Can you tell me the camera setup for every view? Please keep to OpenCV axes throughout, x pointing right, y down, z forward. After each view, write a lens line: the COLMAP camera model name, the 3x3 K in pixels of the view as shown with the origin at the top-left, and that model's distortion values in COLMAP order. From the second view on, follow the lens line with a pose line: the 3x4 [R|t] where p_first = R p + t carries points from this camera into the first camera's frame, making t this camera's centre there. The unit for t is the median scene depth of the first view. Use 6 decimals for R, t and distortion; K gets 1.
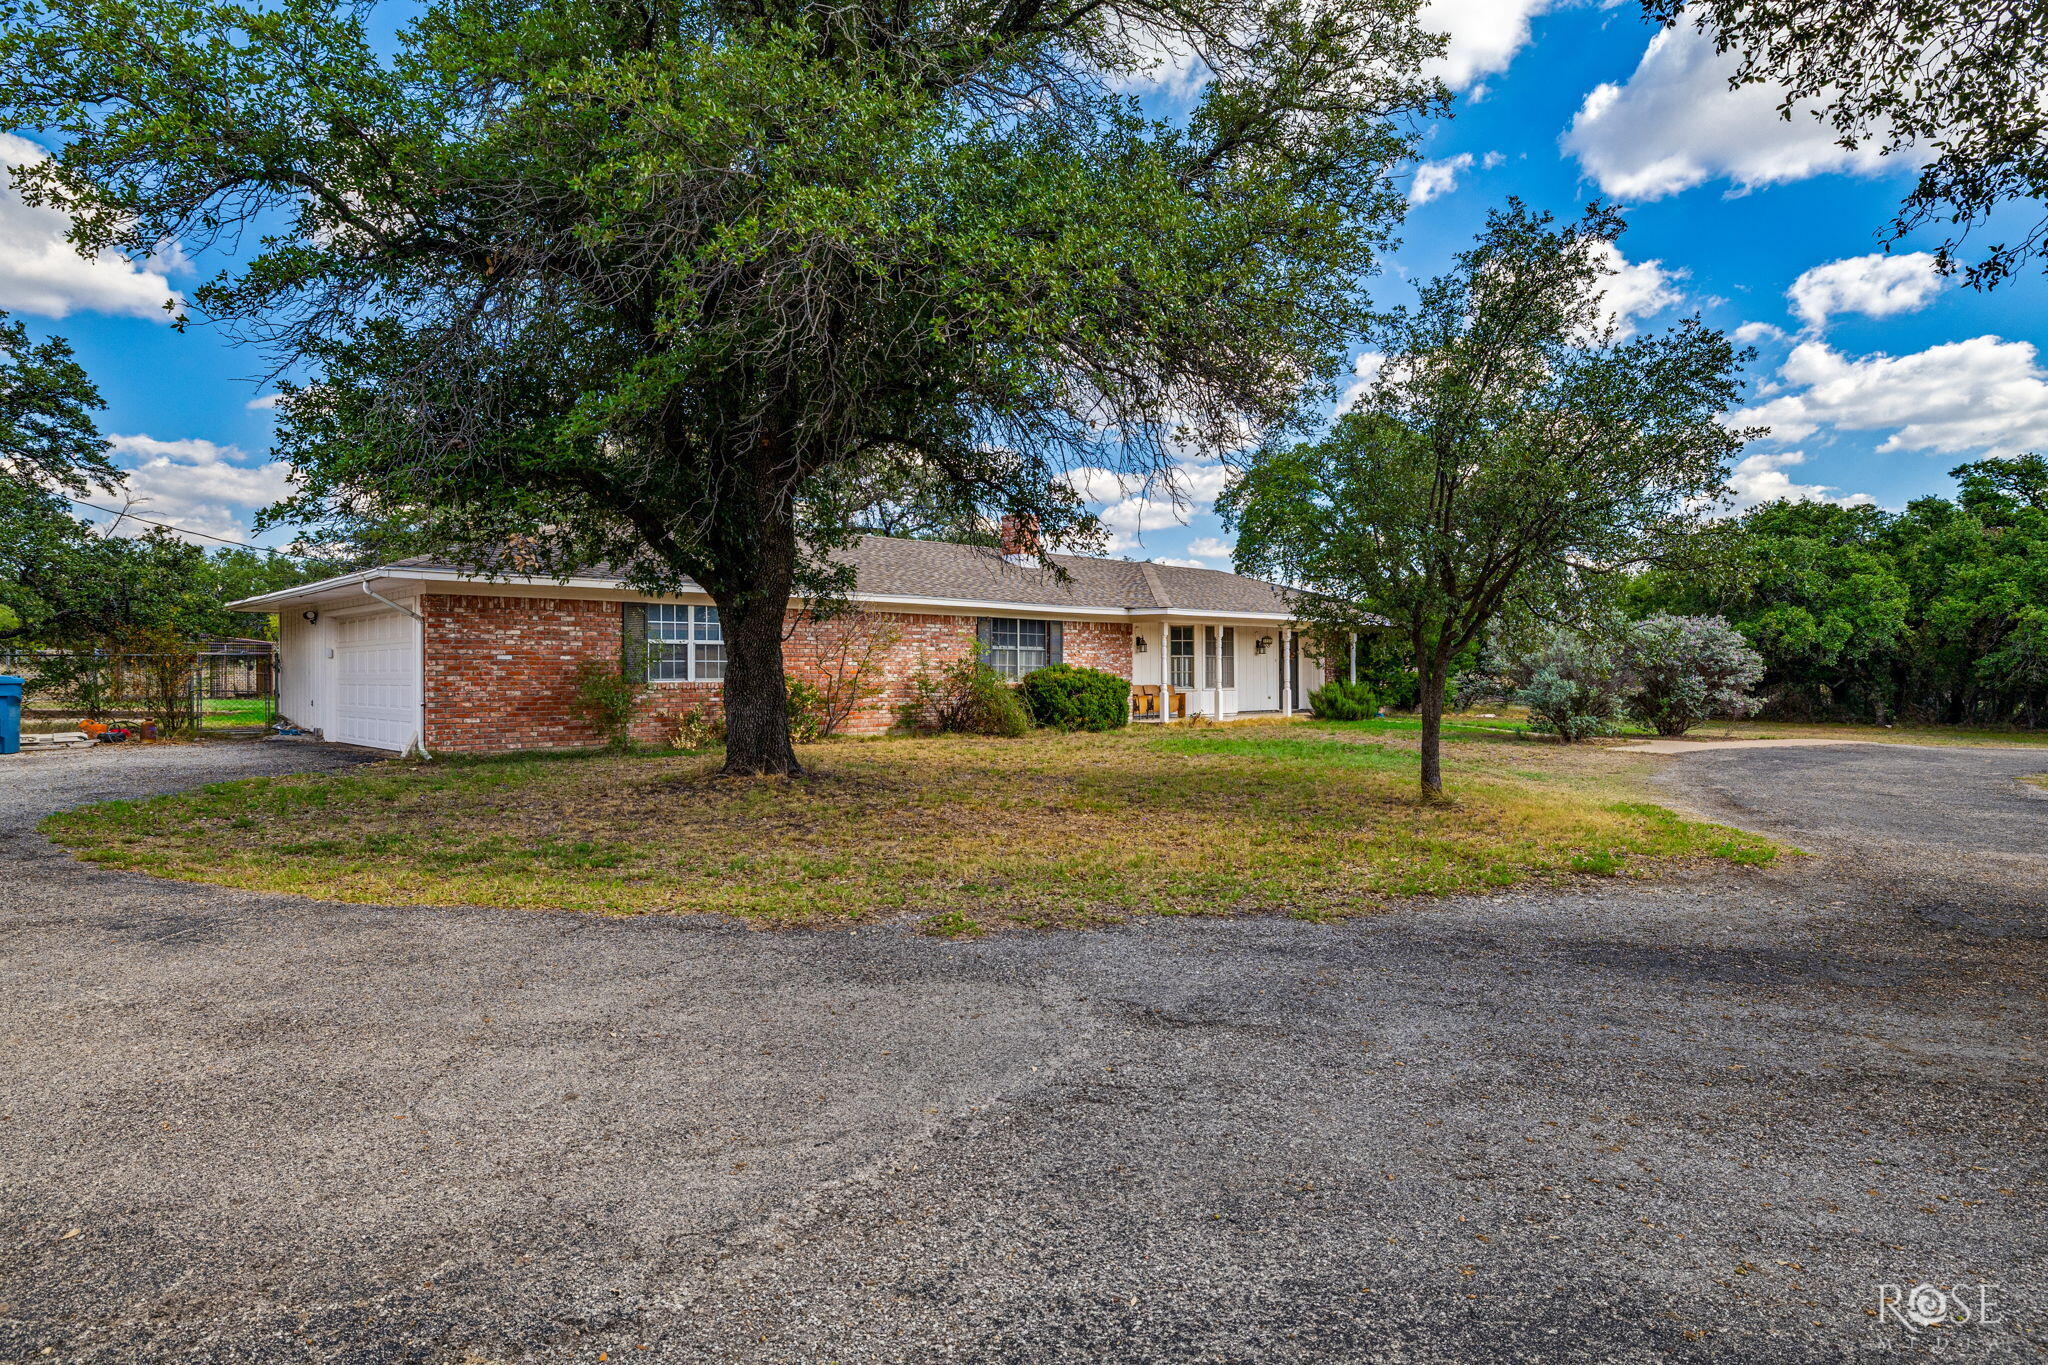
lens RADIAL K [[1198.5, 0, 1024.0], [0, 1198.5, 682.5], [0, 0, 1]] dist [0.006982, -0.002075]
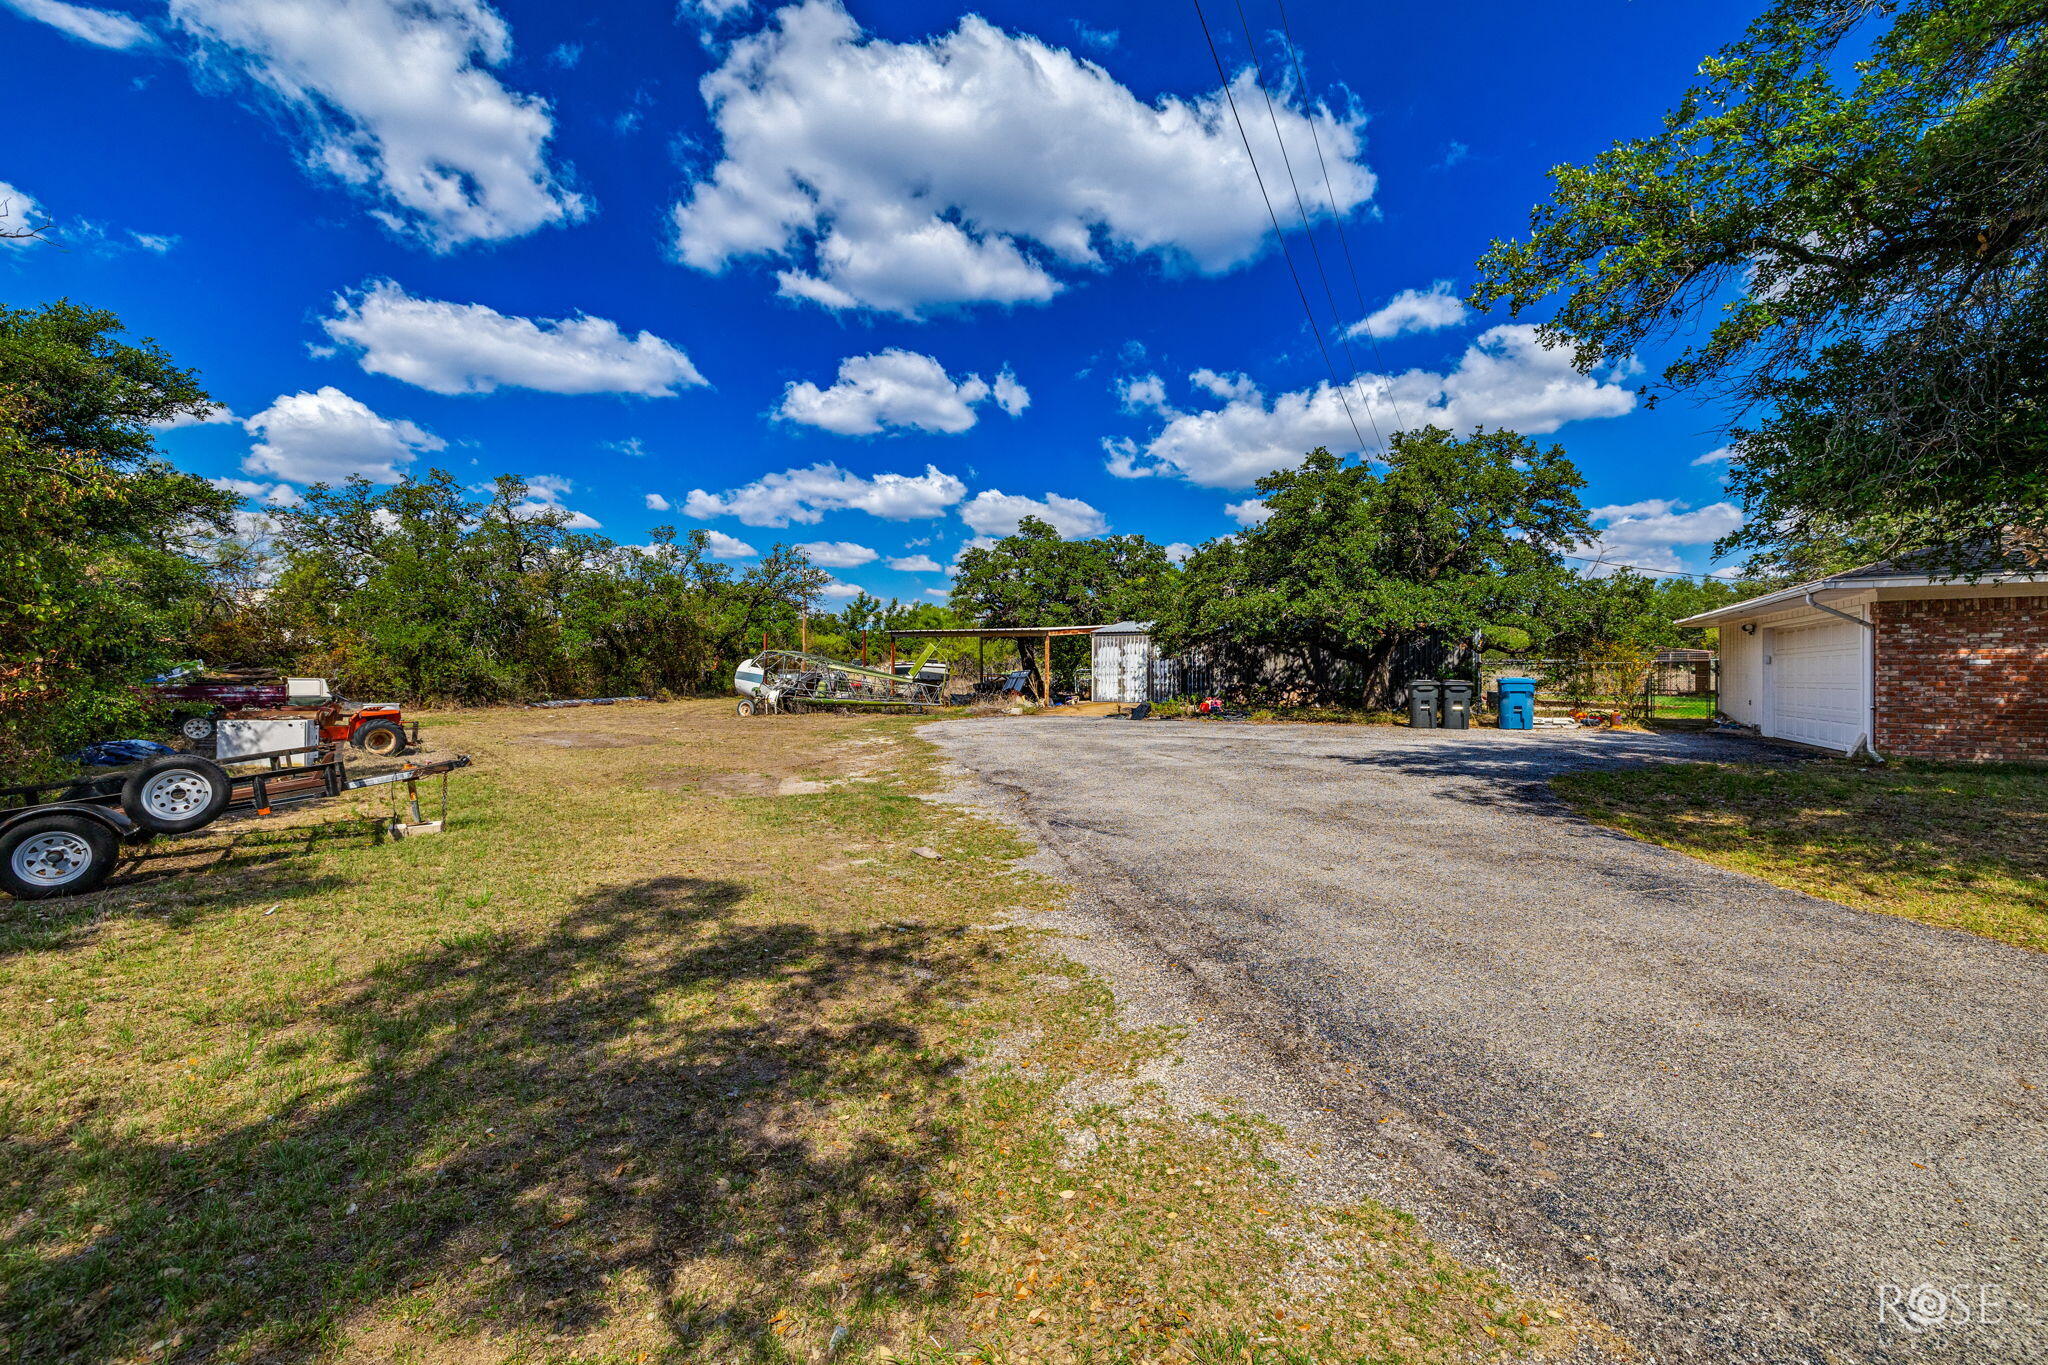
lens RADIAL K [[1198.5, 0, 1024.0], [0, 1198.5, 682.5], [0, 0, 1]] dist [0.006982, -0.002075]
pose [[0.427213, -0.005406, -0.904135, 0.129137], [-0.005177, 0.999951, -0.008425, 0.008811], [0.904136, 0.008280, 0.427164, -0.110482]]
